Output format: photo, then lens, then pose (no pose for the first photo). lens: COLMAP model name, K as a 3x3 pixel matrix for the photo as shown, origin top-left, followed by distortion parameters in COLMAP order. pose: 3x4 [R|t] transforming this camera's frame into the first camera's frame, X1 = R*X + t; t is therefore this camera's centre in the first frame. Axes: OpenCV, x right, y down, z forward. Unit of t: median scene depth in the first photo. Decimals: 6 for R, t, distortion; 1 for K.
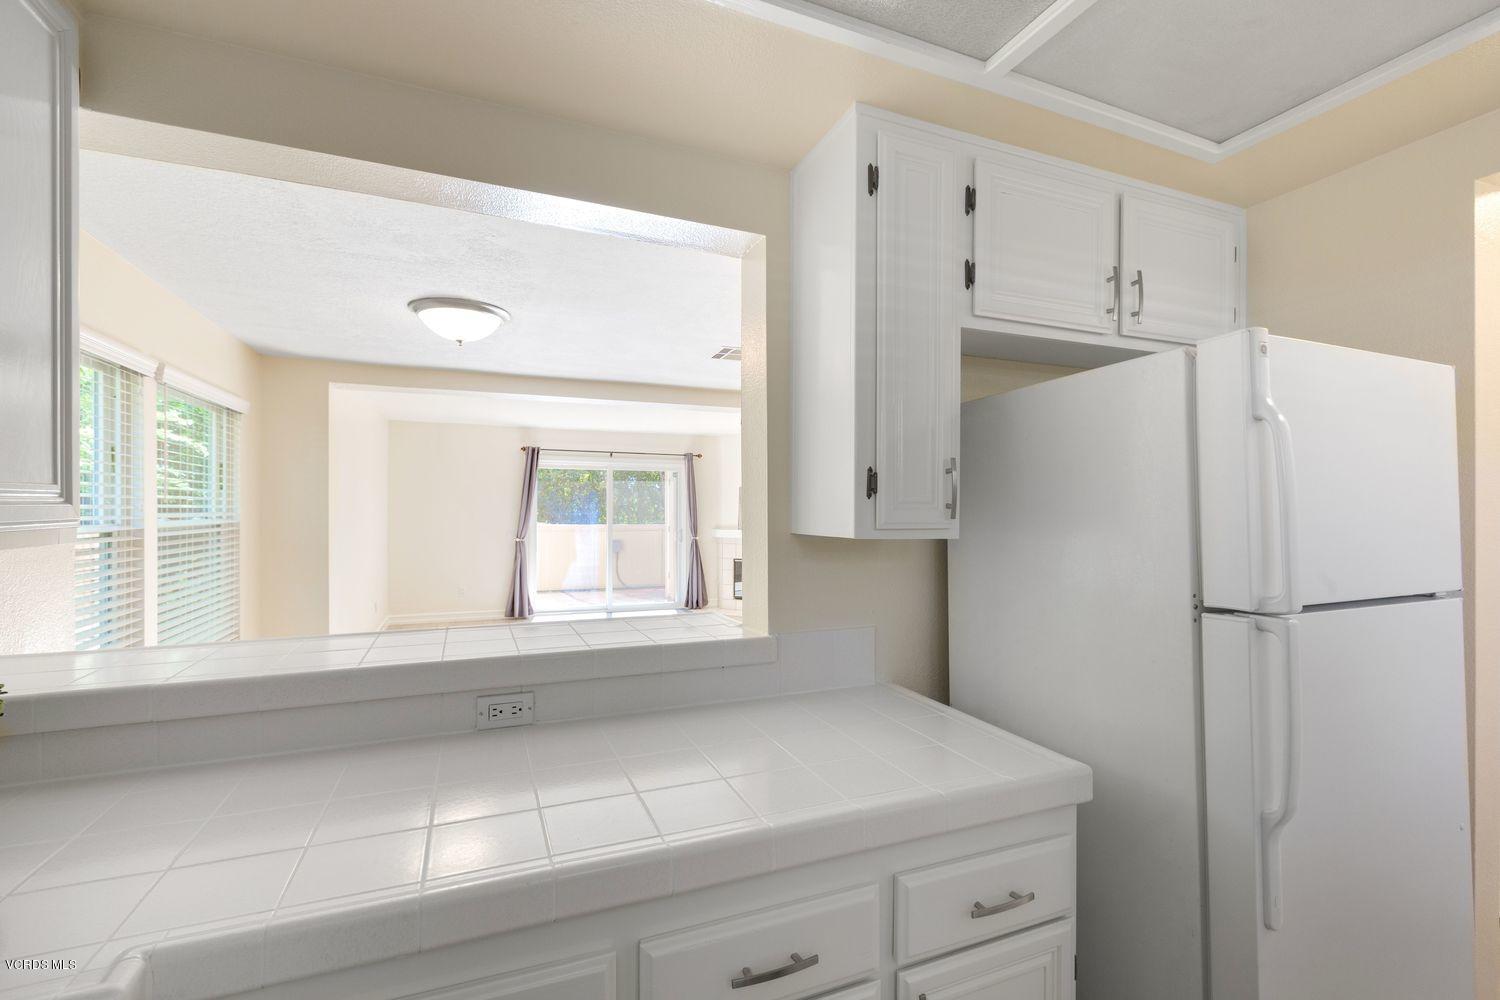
lens RADIAL K [[667.1, 0, 751.4], [0, 667.1, 501.5], [0, 0, 1]] dist [0.002526, -0.000266]
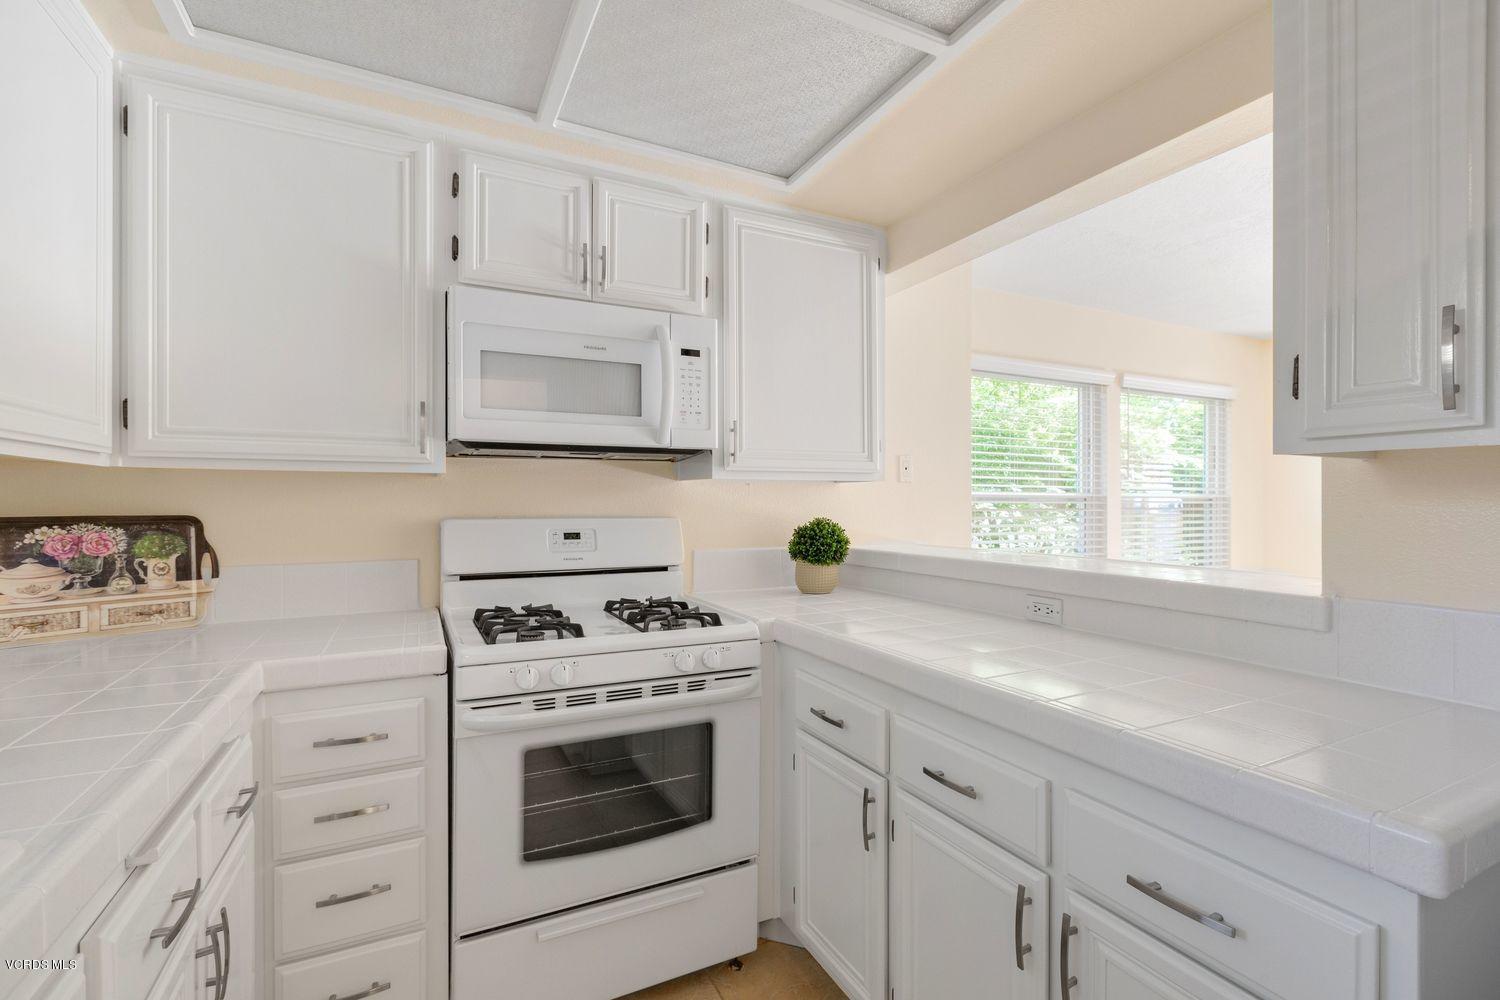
lens RADIAL K [[667.1, 0, 747.6], [0, 667.1, 505.3], [0, 0, 1]] dist [0.002526, -0.000266]
pose [[0.058899, -0.000809, -0.998264, 0.554551], [0.009893, 0.999951, -0.000227, 0.068972], [0.998215, -0.009862, 0.058904, 0.229701]]
